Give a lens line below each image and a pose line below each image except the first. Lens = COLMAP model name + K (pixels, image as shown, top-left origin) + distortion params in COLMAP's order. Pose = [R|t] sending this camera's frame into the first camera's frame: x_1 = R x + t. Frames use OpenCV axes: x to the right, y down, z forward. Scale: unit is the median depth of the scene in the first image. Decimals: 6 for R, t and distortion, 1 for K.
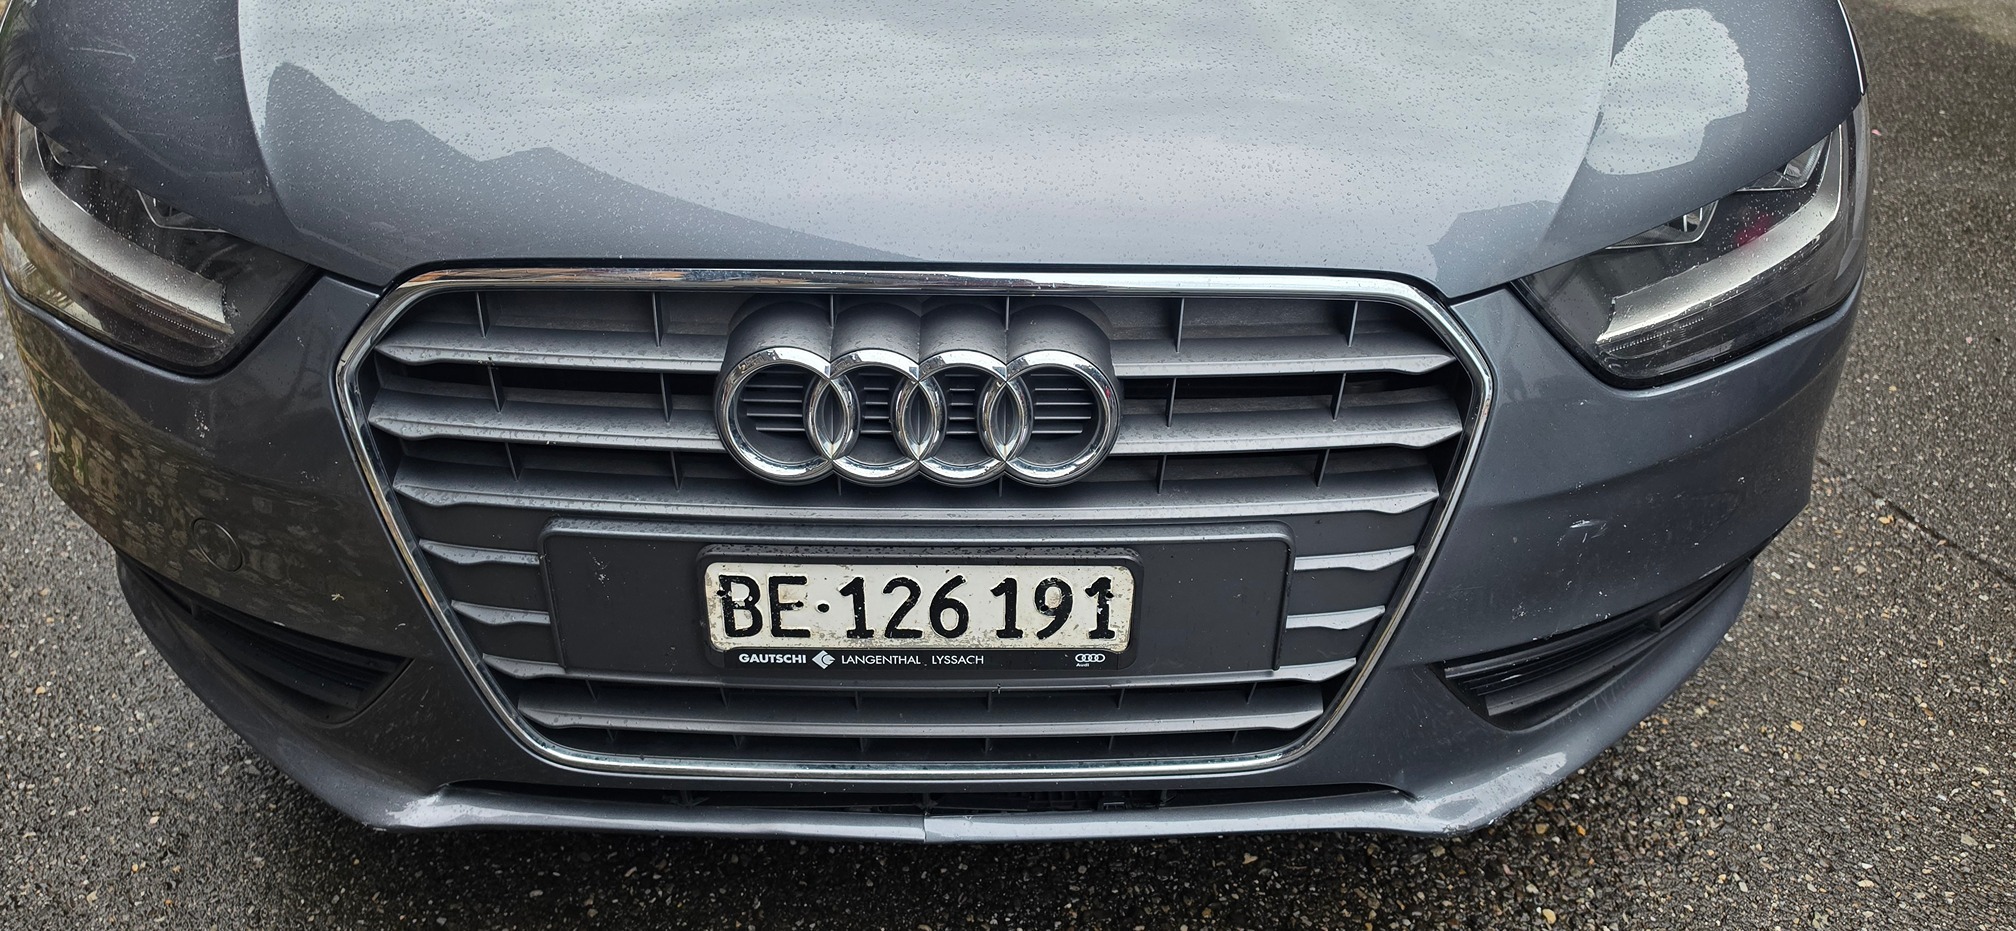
lens RADIAL K [[1429.2, 0, 1021.3], [0, 1429.2, 457.3], [0, 0, 1]] dist [0.041918, -0.046614]
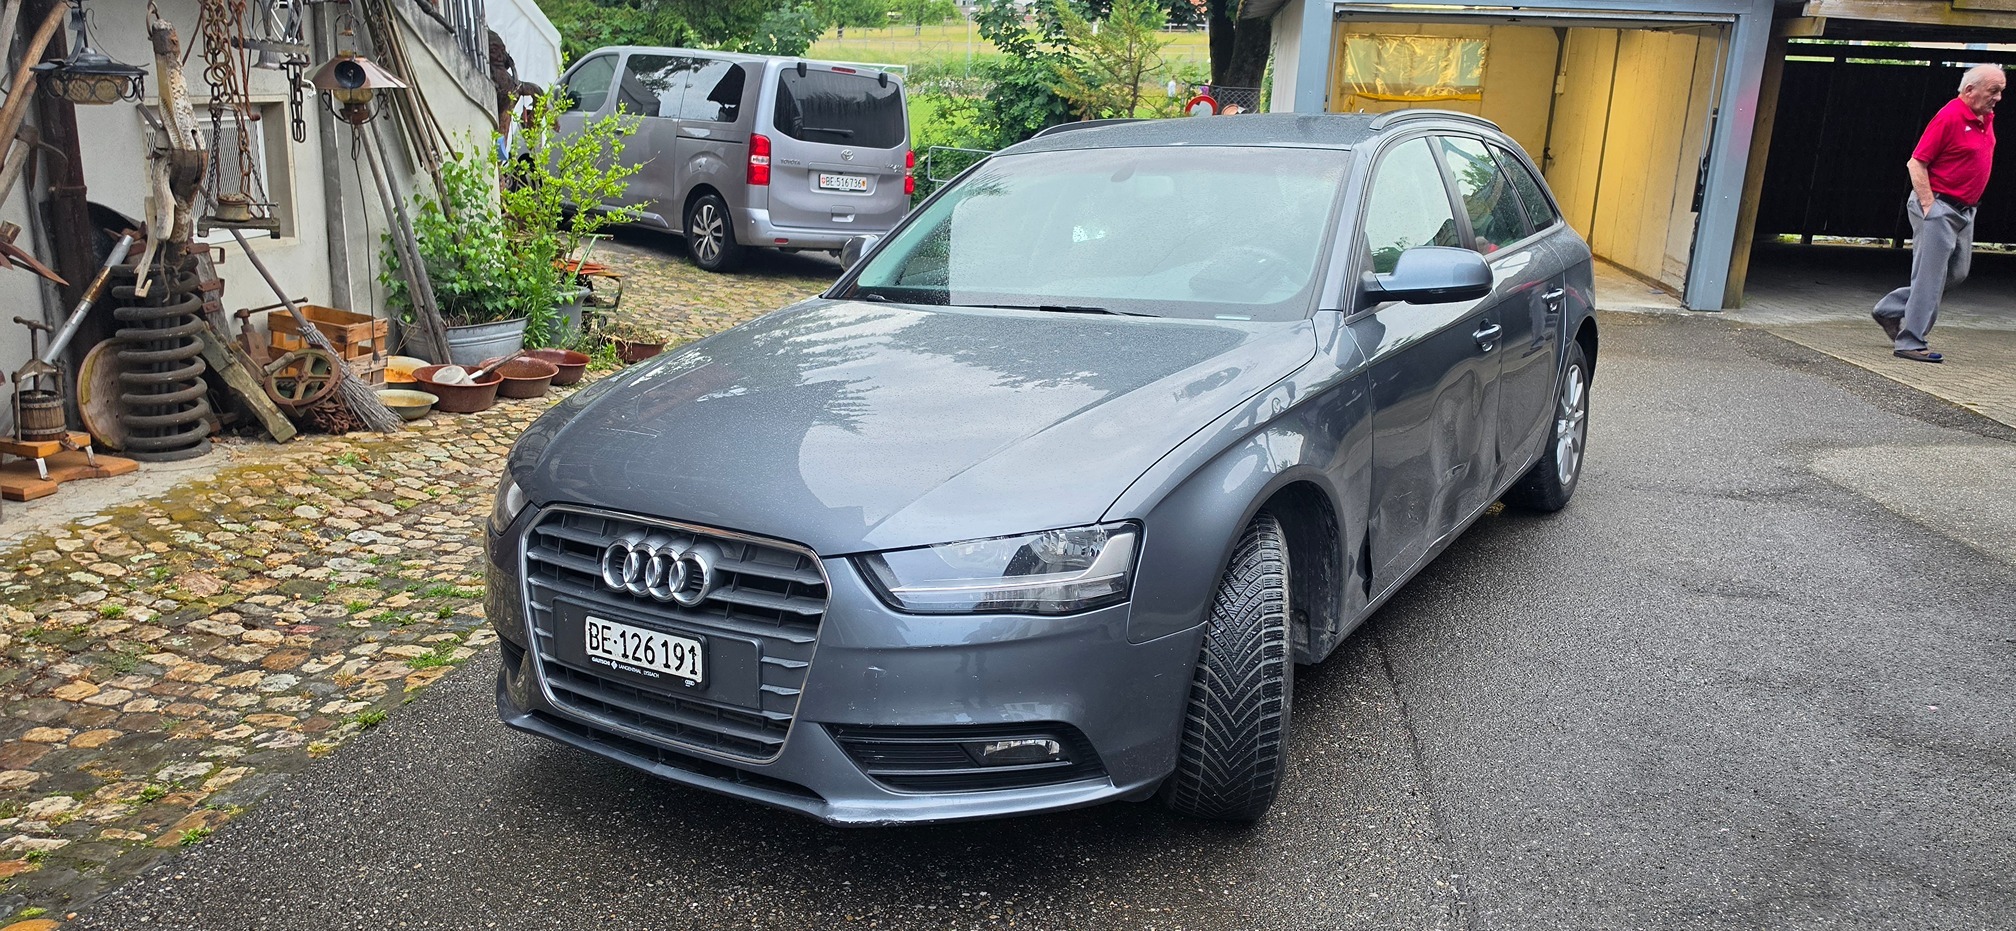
lens RADIAL K [[1429.2, 0, 1025.8], [0, 1429.2, 462.9], [0, 0, 1]] dist [0.041918, -0.046614]
pose [[0.836781, 0.085259, -0.540858, 1.900373], [-0.276525, 0.918377, -0.283052, 0.342406], [0.472579, 0.386413, 0.792057, -0.863963]]
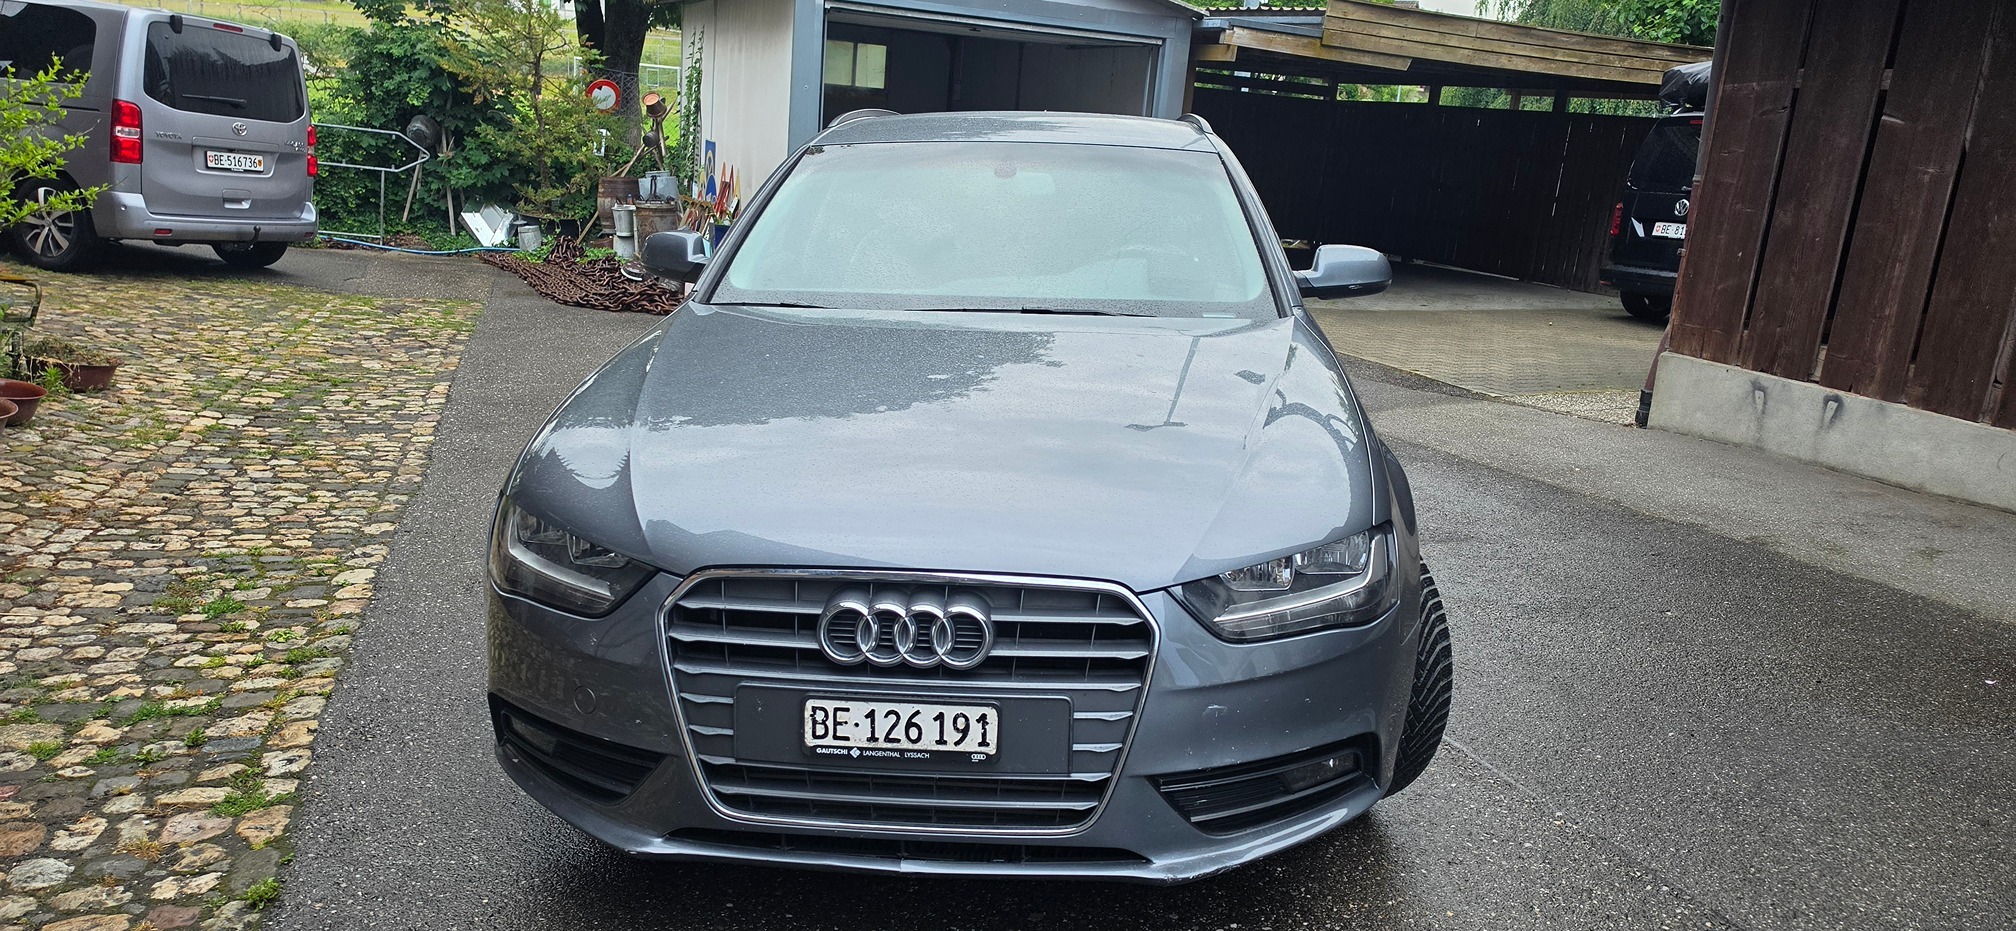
lens RADIAL K [[1429.2, 0, 1022.3], [0, 1429.2, 459.4], [0, 0, 1]] dist [0.041918, -0.046614]
pose [[0.996570, 0.016392, -0.081119, 0.288090], [-0.044636, 0.931861, -0.360059, 0.508137], [0.069689, 0.362444, 0.929396, -1.179518]]
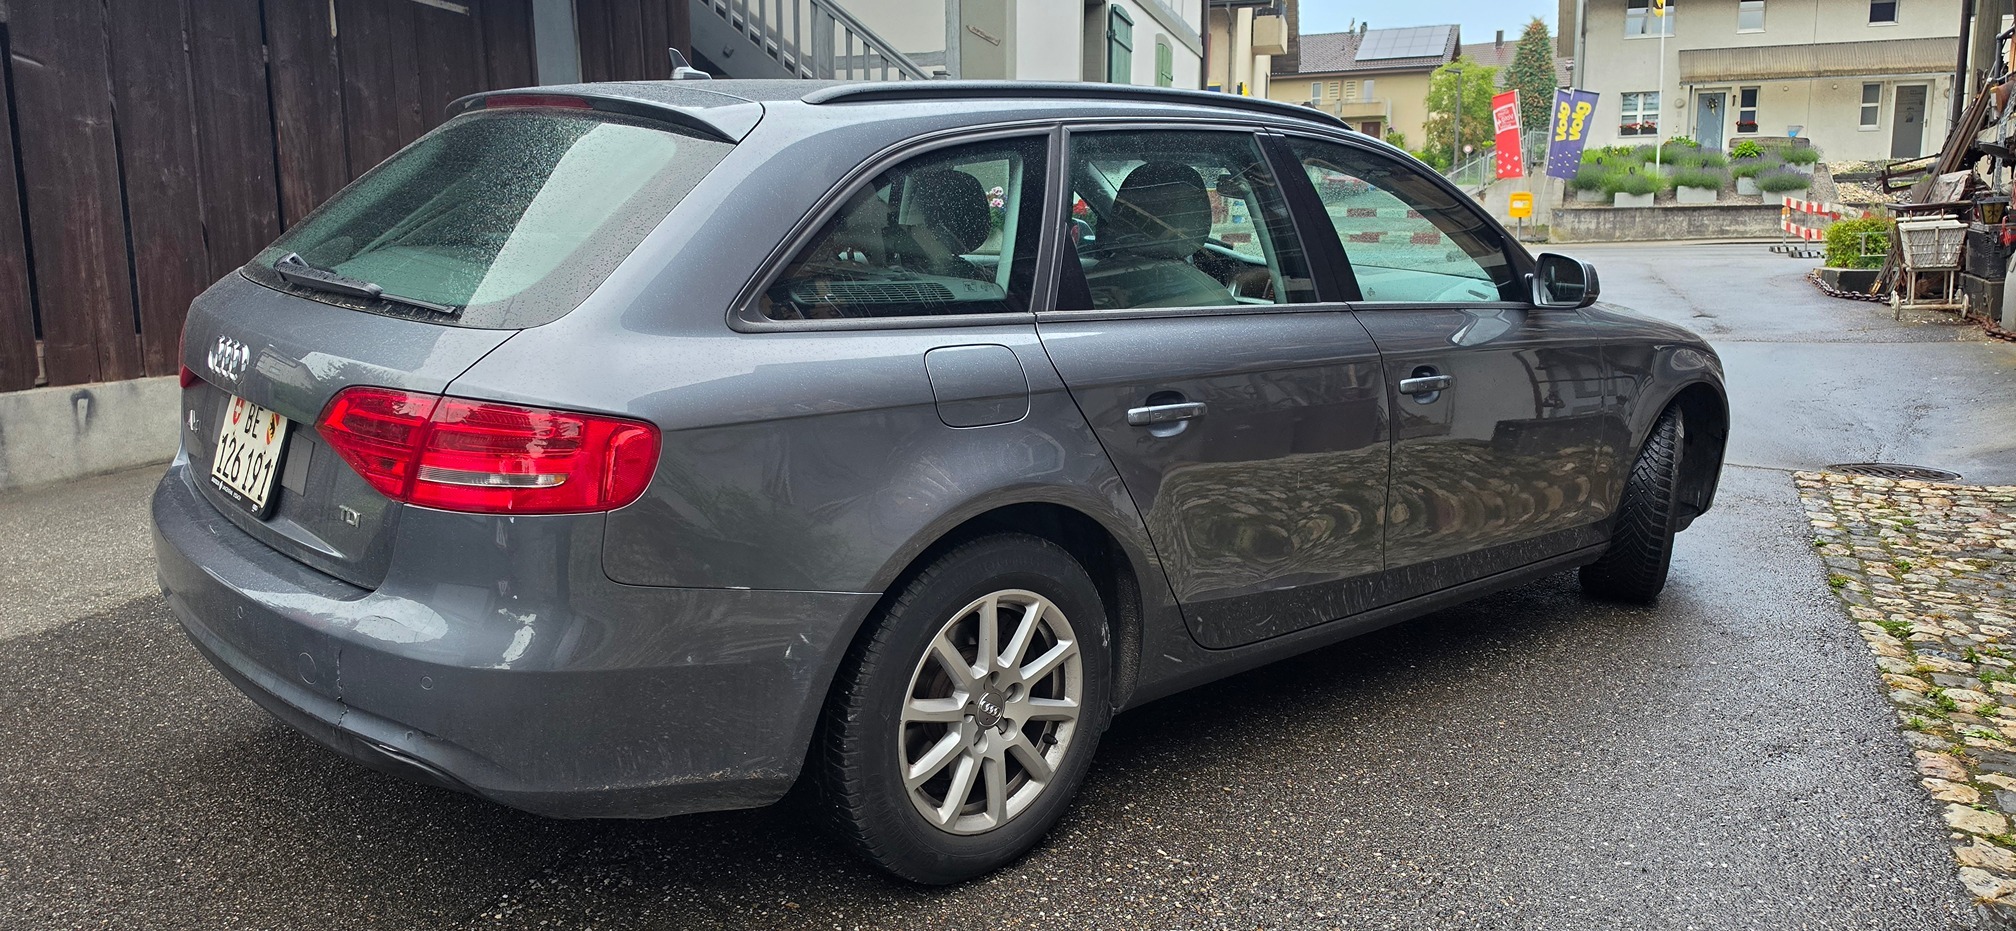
lens RADIAL K [[1429.2, 0, 1007.0], [0, 1429.2, 462.0], [0, 0, 1]] dist [0.041918, -0.046614]
pose [[-0.683964, -0.201553, 0.701120, -2.591257], [0.365992, 0.736572, 0.568781, -3.533627], [-0.631065, 0.645630, -0.430022, 4.805170]]
